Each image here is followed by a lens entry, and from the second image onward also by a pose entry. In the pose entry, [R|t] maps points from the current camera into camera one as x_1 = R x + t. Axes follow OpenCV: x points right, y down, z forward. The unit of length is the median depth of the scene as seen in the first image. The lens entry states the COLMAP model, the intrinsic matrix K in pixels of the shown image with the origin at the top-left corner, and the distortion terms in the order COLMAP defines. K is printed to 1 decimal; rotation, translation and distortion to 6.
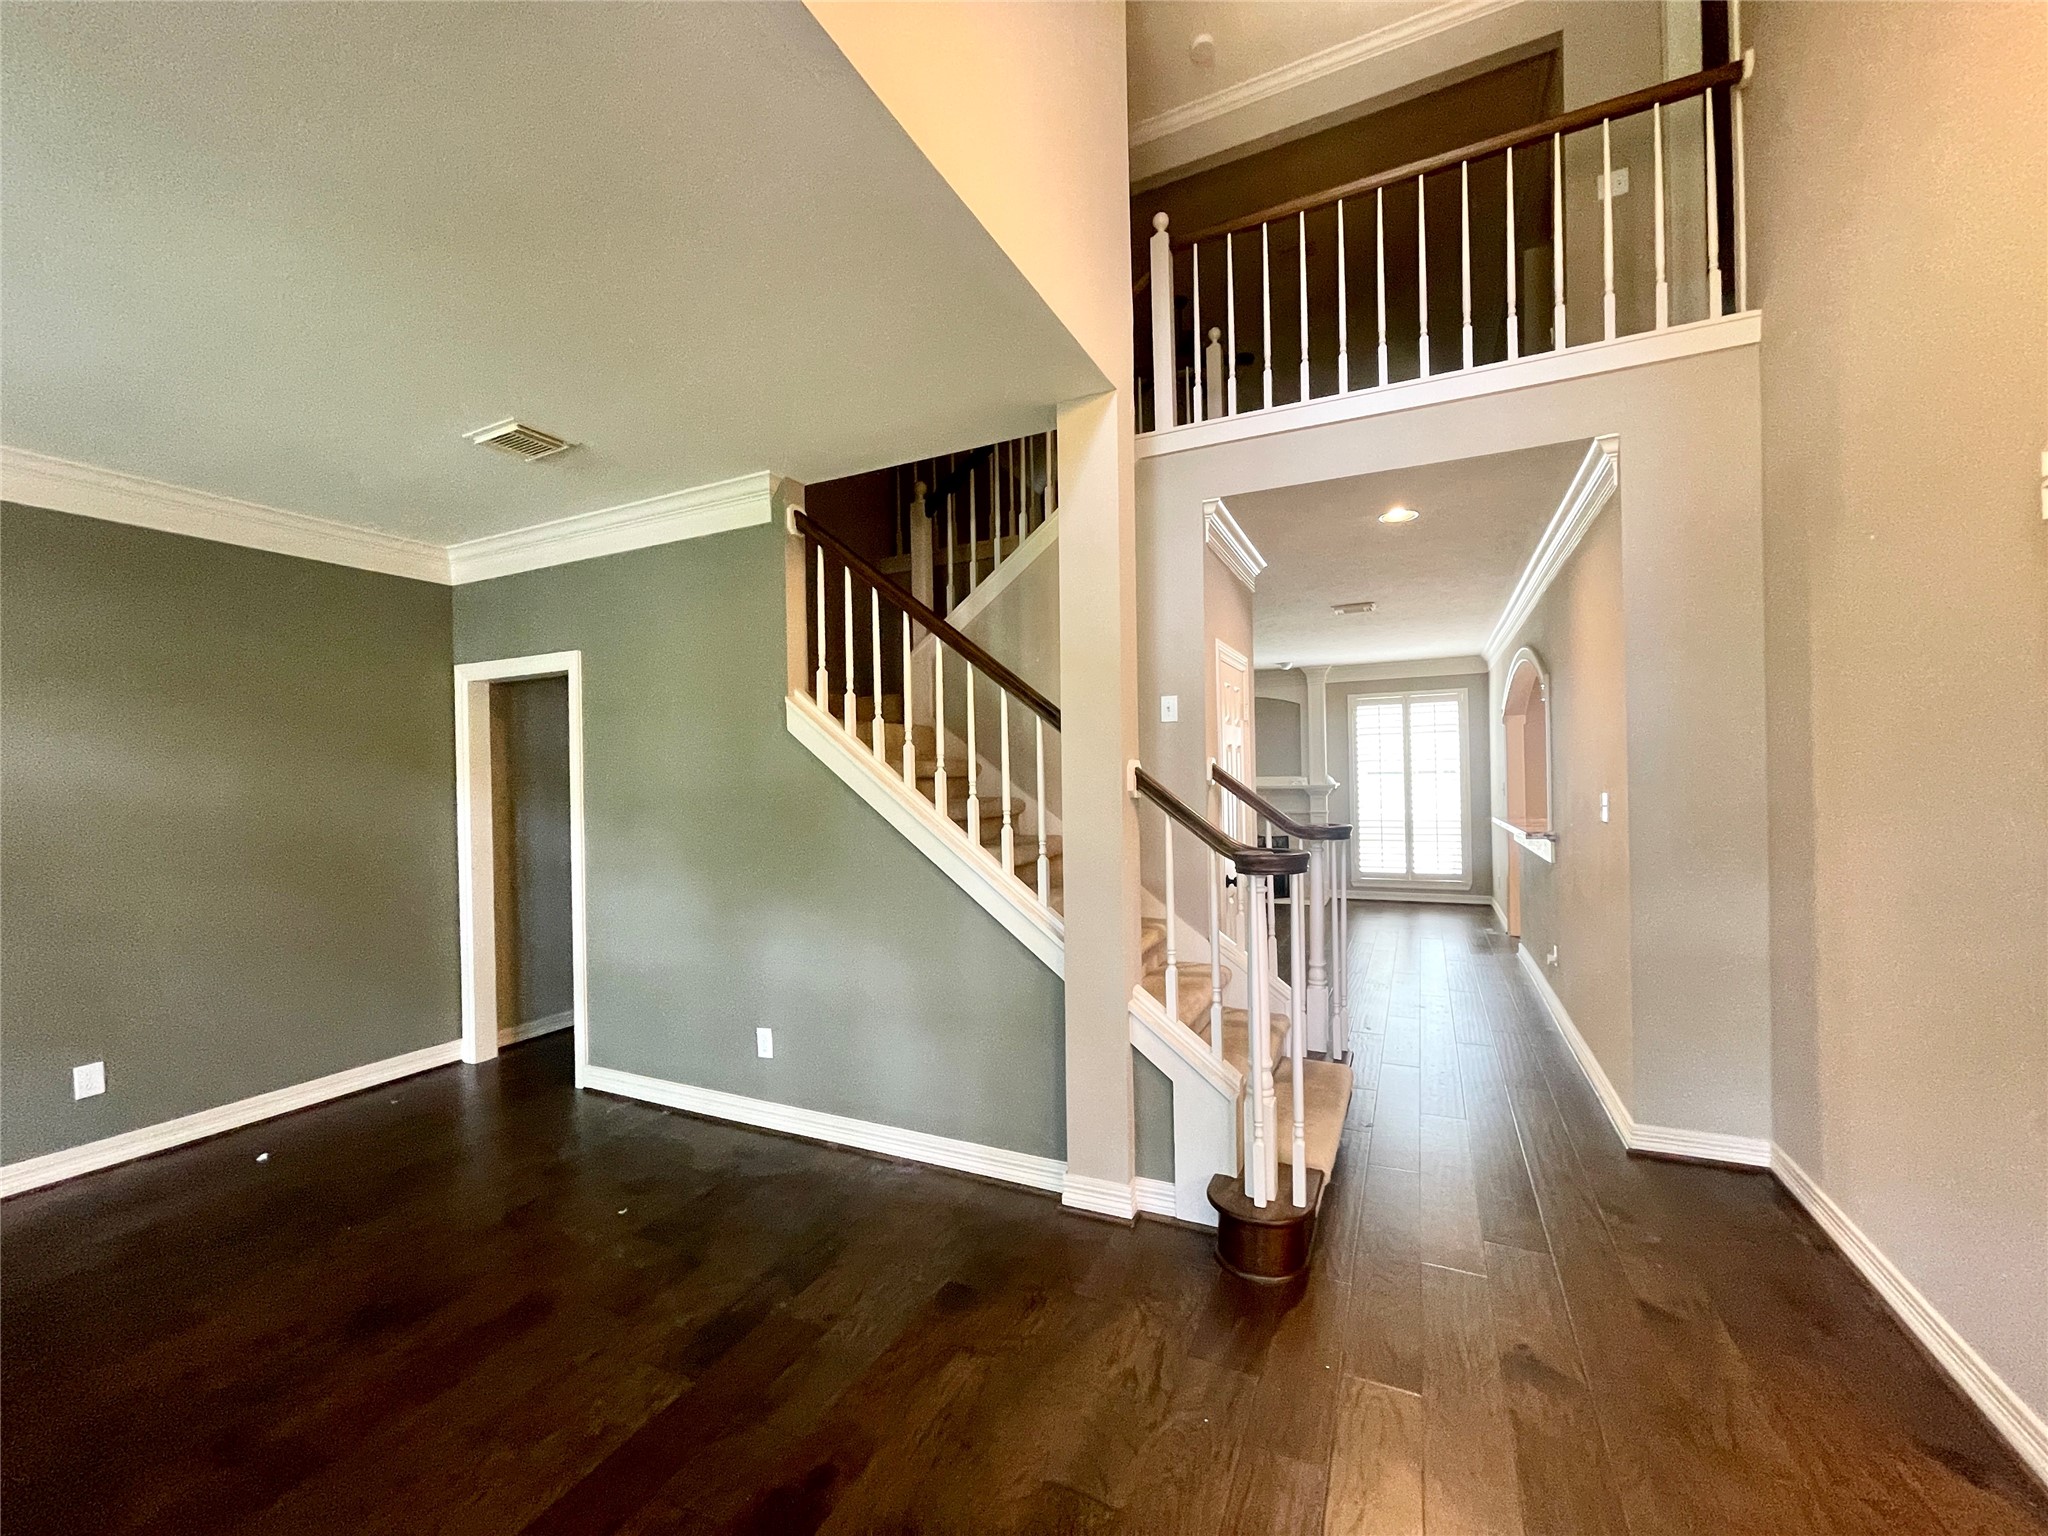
lens RADIAL K [[831.8, 0, 997.0], [0, 831.8, 780.4], [0, 0, 1]] dist [-0.001887, 0.001385]
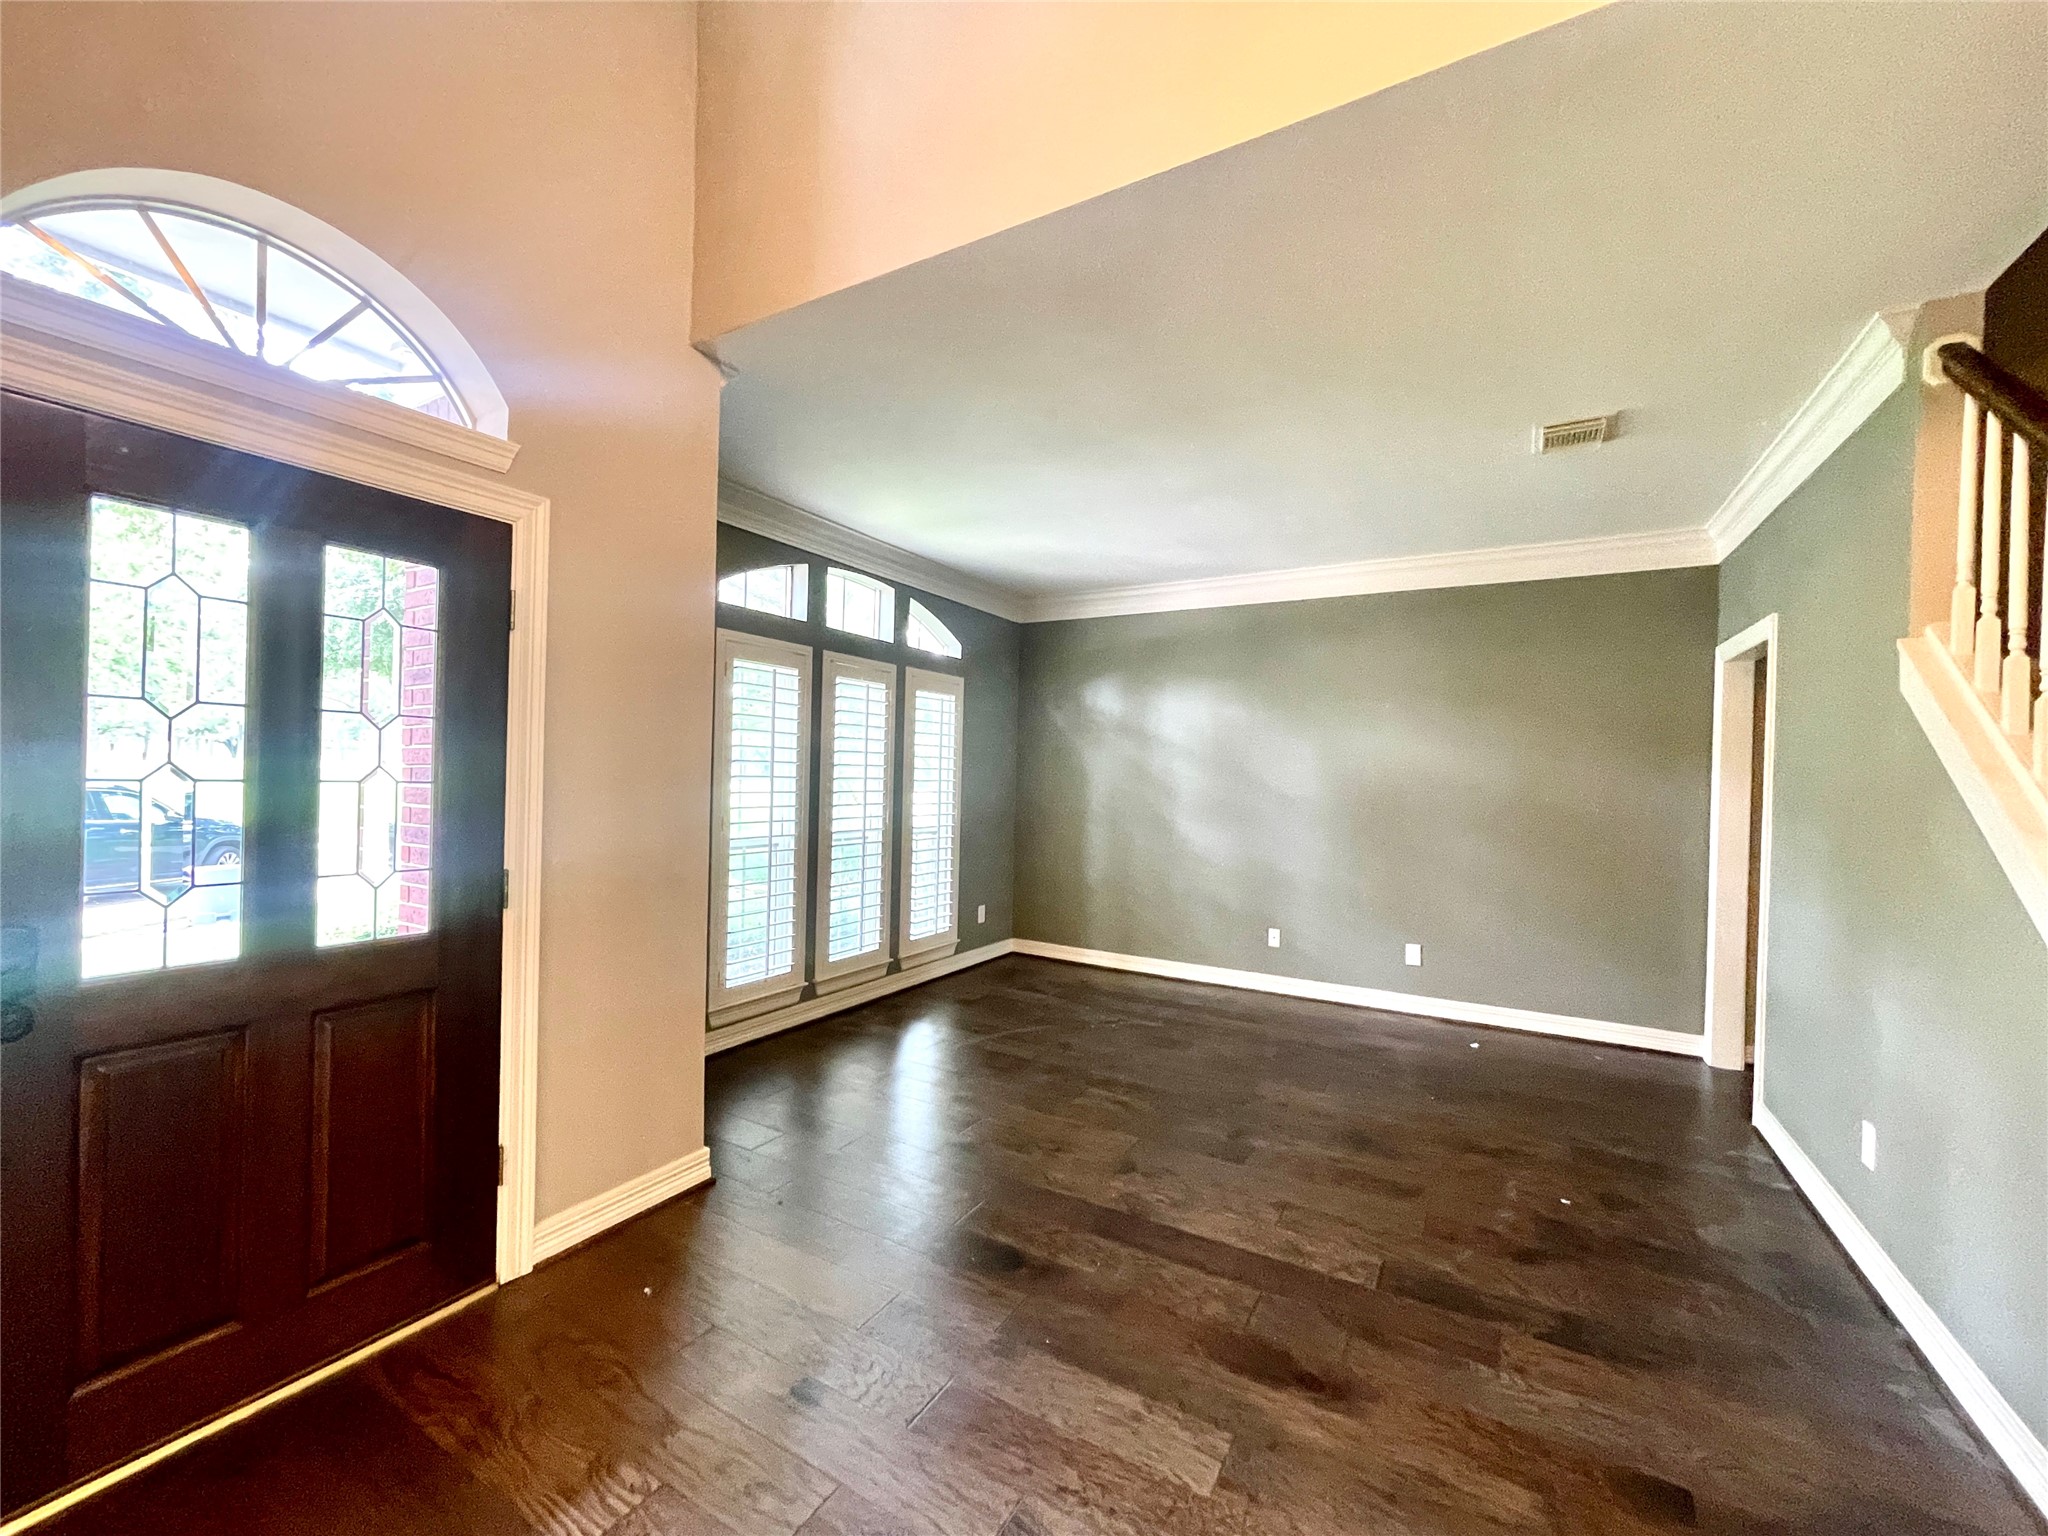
lens RADIAL K [[831.8, 0, 1023.0], [0, 831.8, 776.0], [0, 0, 1]] dist [-0.001887, 0.001385]
pose [[-0.063331, 0.021175, -0.997768, 0.531220], [-0.019518, 0.999557, 0.022452, 0.007584], [0.997802, 0.020896, -0.062889, 0.394039]]
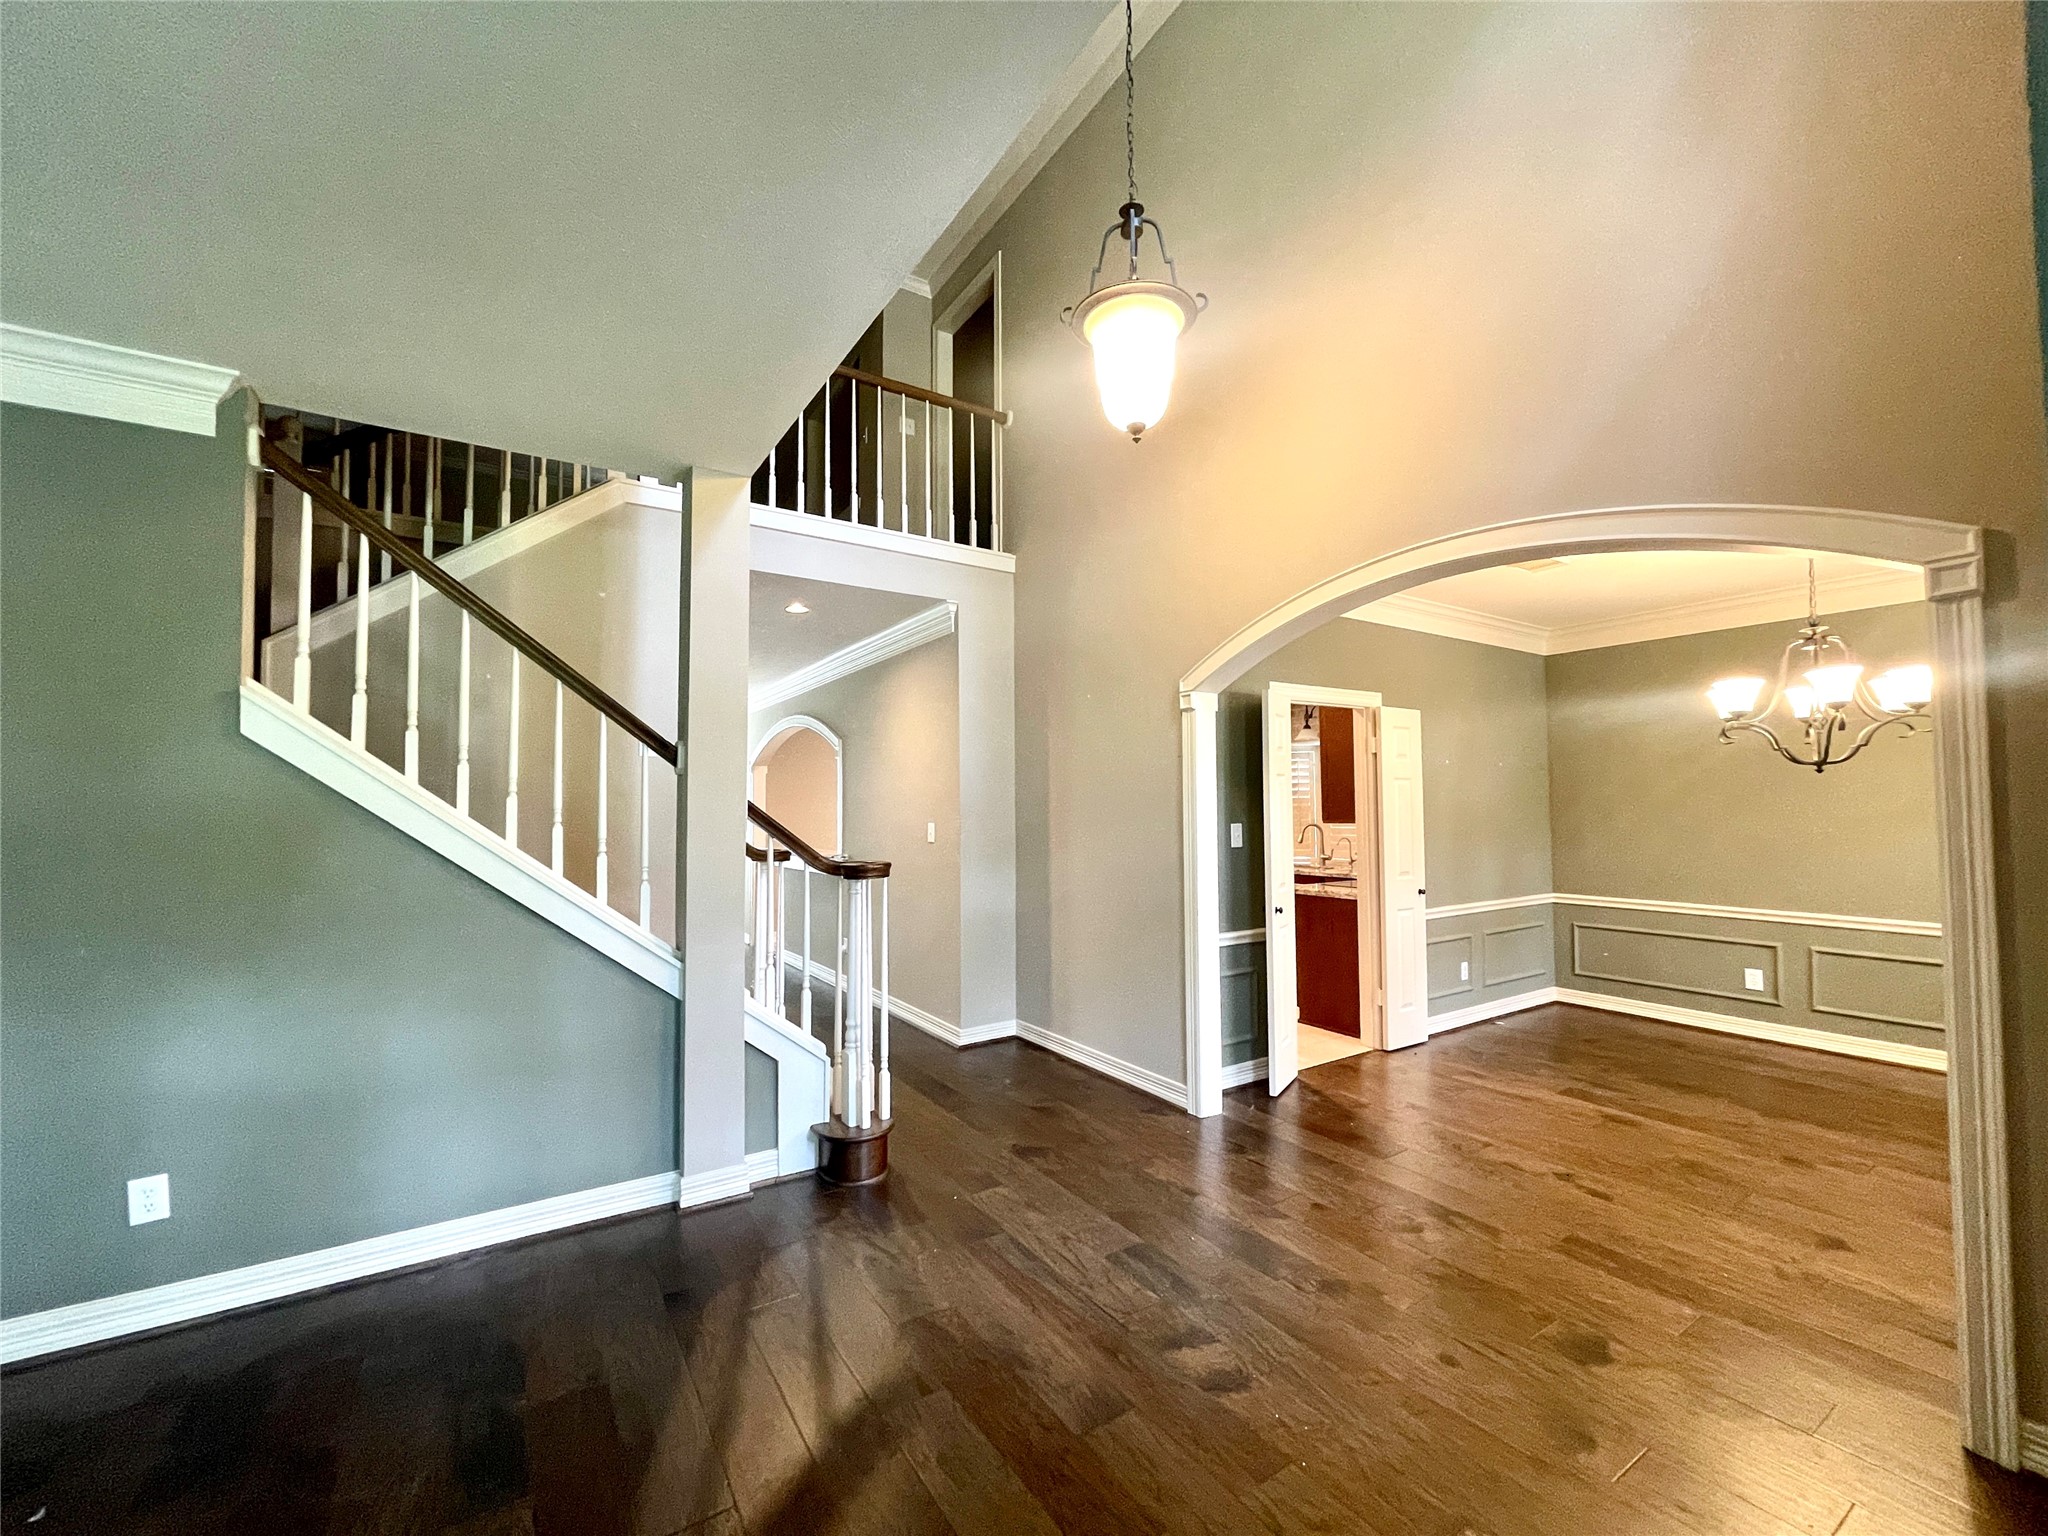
lens RADIAL K [[831.8, 0, 1024.4], [0, 831.8, 776.1], [0, 0, 1]] dist [-0.001887, 0.001385]
pose [[0.510045, 0.051106, 0.858628, -0.600636], [-0.005109, 0.998396, -0.056390, 0.015671], [-0.860132, 0.024375, 0.509488, 0.067059]]
